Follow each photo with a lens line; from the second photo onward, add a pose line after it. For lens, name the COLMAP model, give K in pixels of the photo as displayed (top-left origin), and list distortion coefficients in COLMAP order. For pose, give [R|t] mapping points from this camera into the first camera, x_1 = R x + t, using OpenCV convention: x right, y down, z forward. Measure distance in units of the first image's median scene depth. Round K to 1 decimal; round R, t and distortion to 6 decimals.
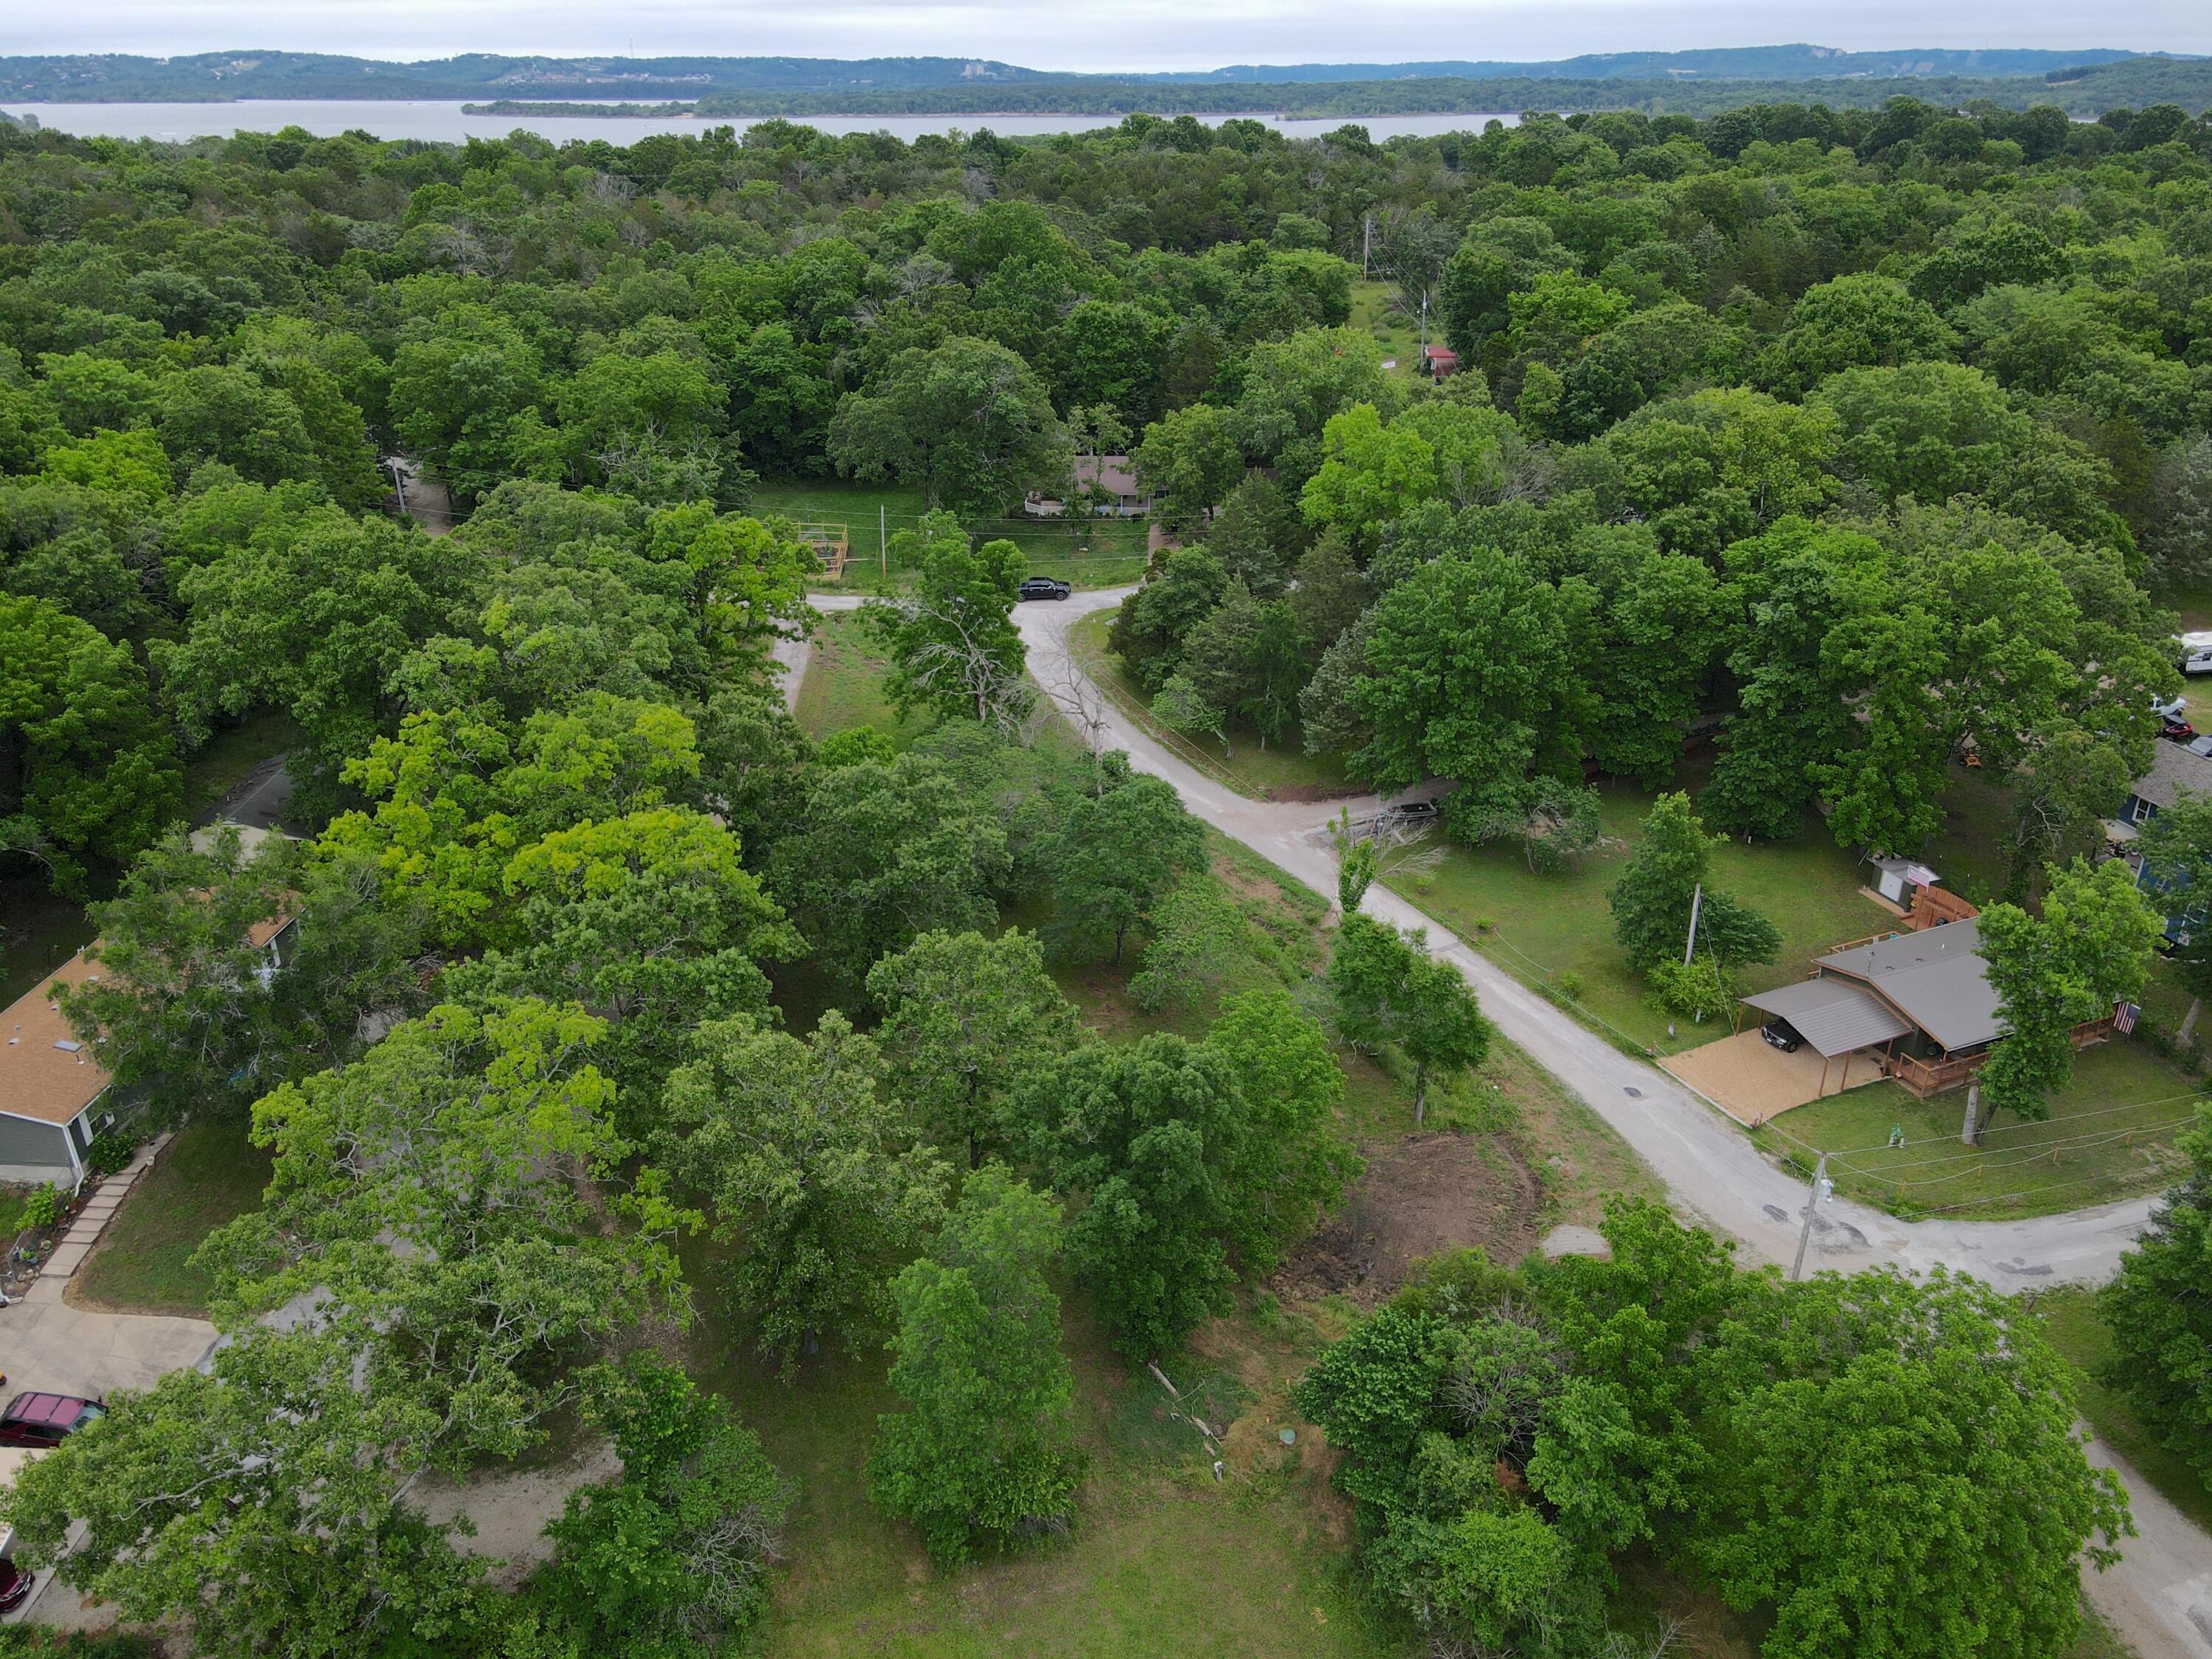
lens RADIAL K [[1622.8, 0, 1103.2], [0, 1622.8, 827.4], [0, 0, 1]] dist [0.014556, 0.002888]
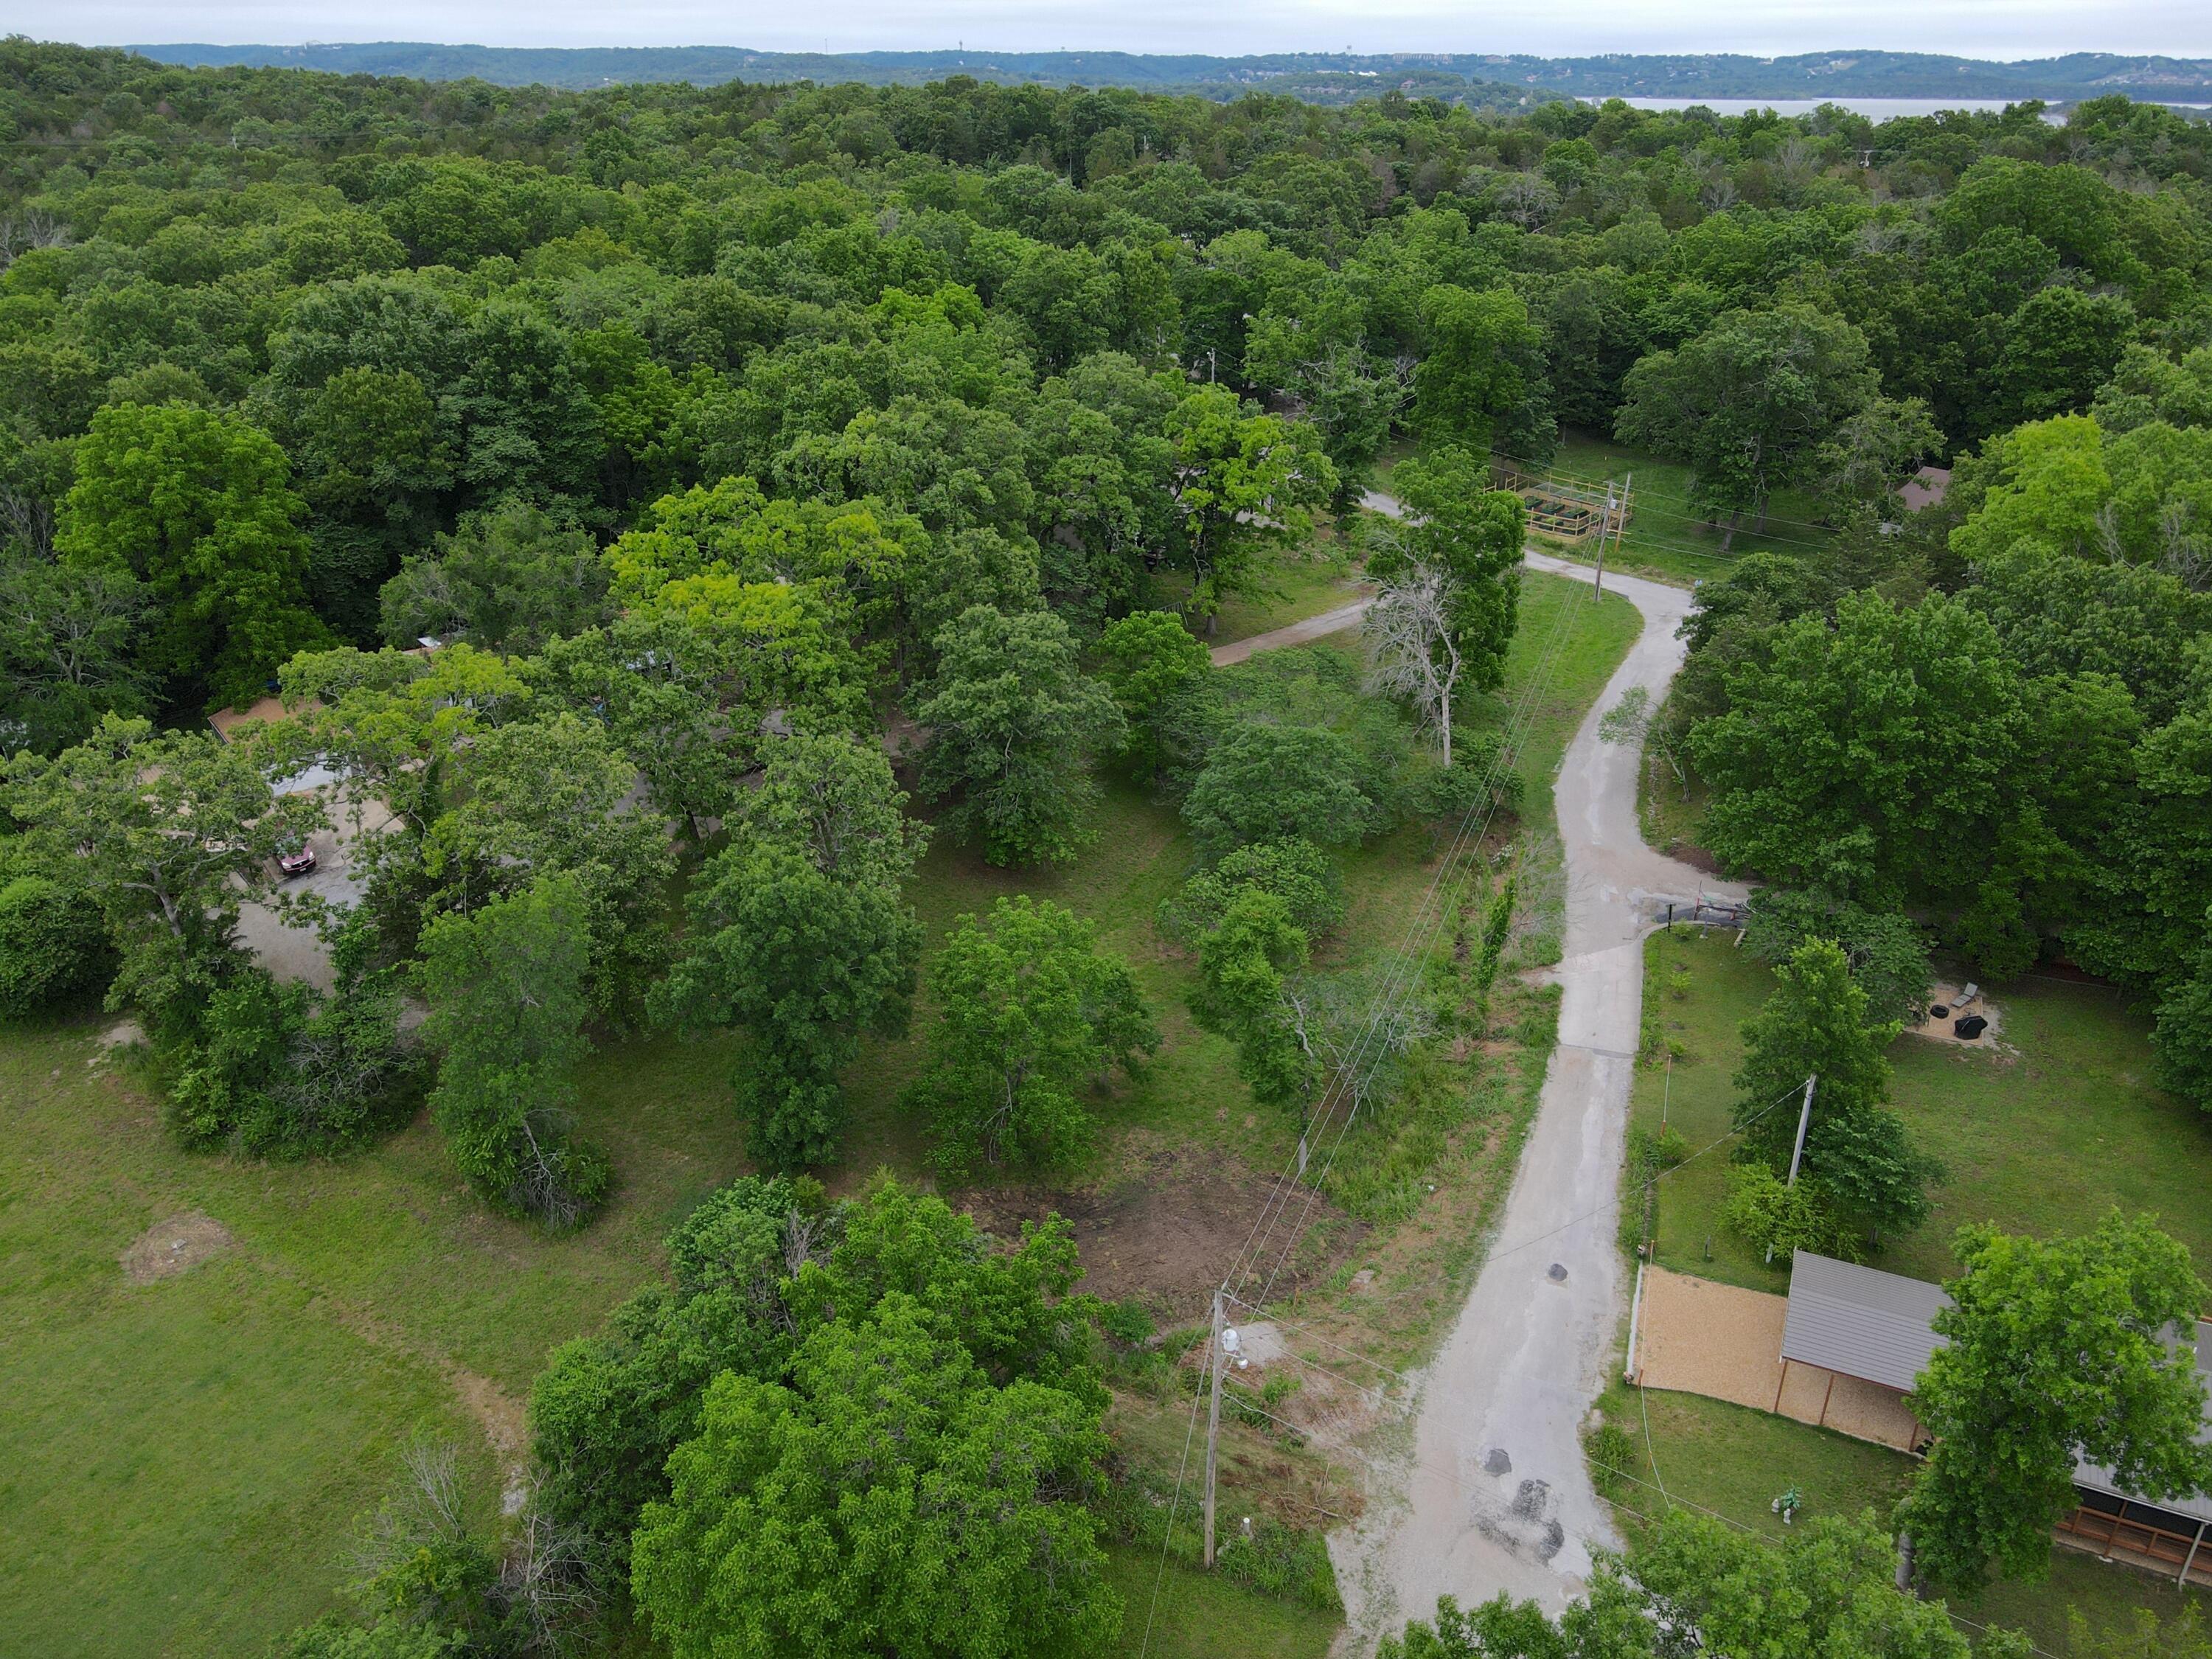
lens RADIAL K [[1622.8, 0, 1109.8], [0, 1622.8, 827.6], [0, 0, 1]] dist [0.014556, 0.002888]
pose [[0.669115, 0.317584, -0.671882, 0.502132], [-0.317888, 0.939515, 0.127510, -0.048632], [0.671738, 0.128264, 0.729600, 0.228099]]
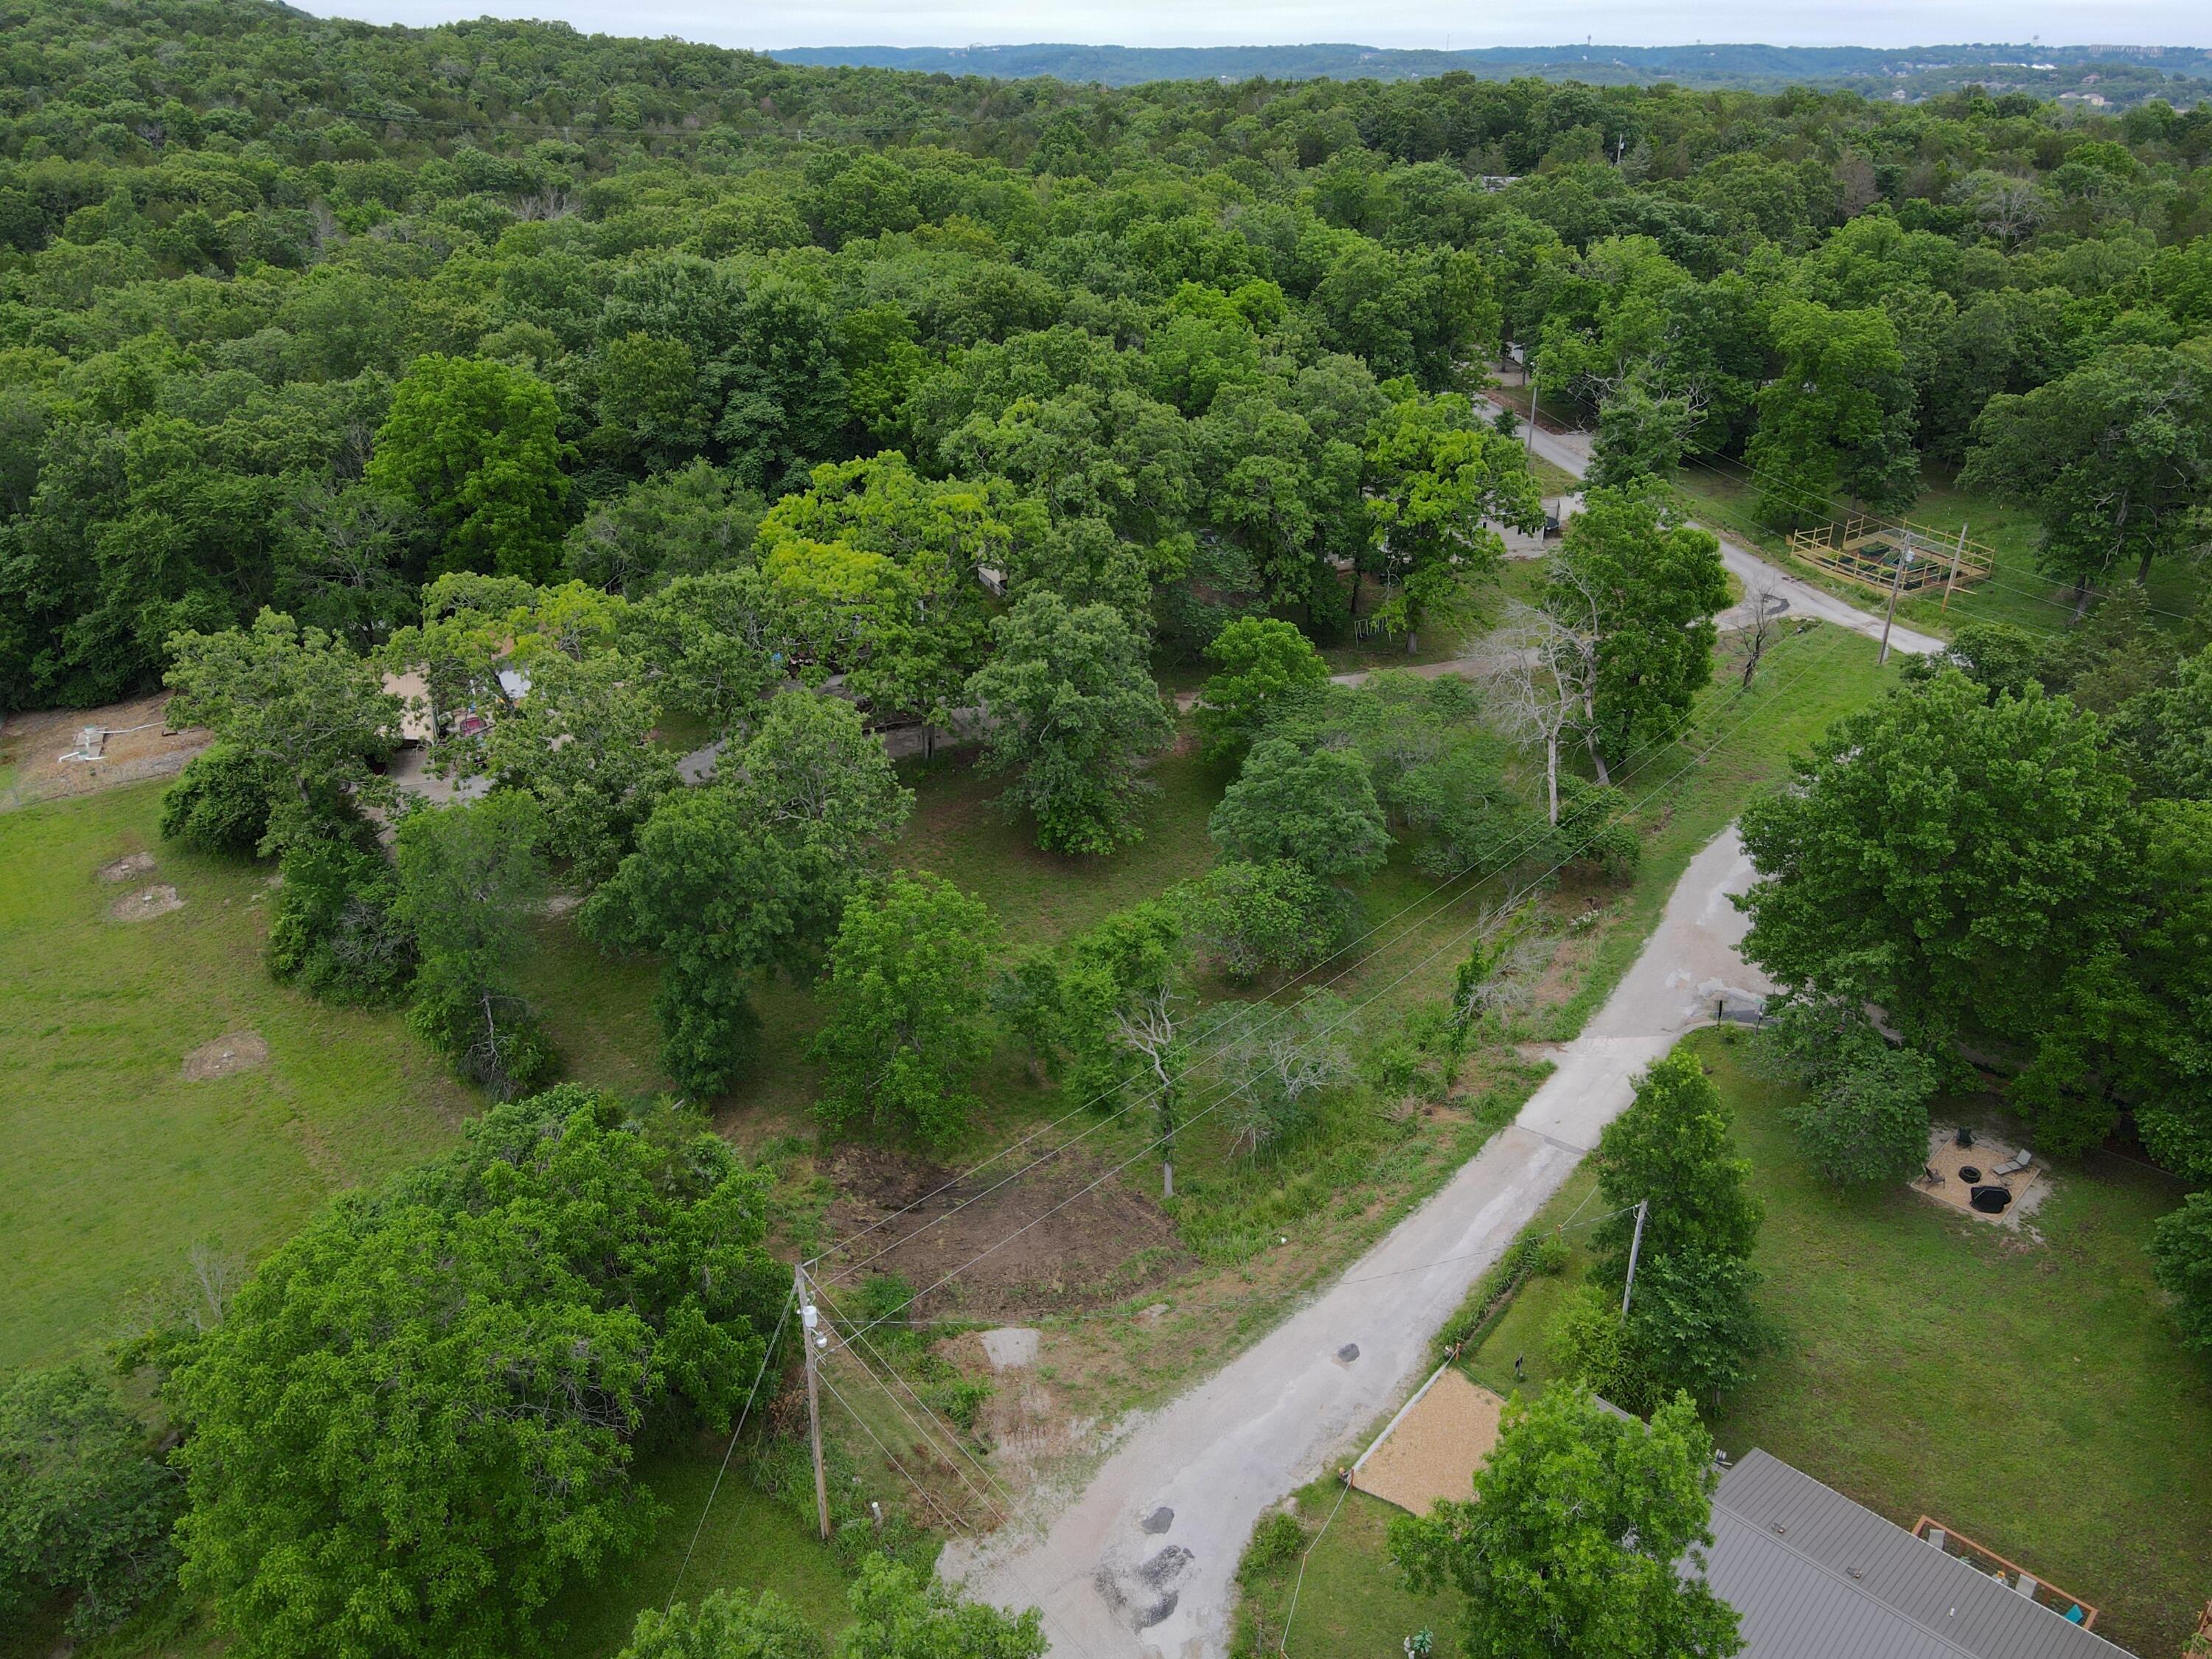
lens RADIAL K [[1622.8, 0, 1111.2], [0, 1622.8, 829.3], [0, 0, 1]] dist [0.014556, 0.002888]
pose [[0.381214, 0.395599, -0.835570, 0.627582], [-0.392615, 0.887543, 0.241082, -0.133719], [0.836976, 0.236154, 0.493662, 0.411052]]
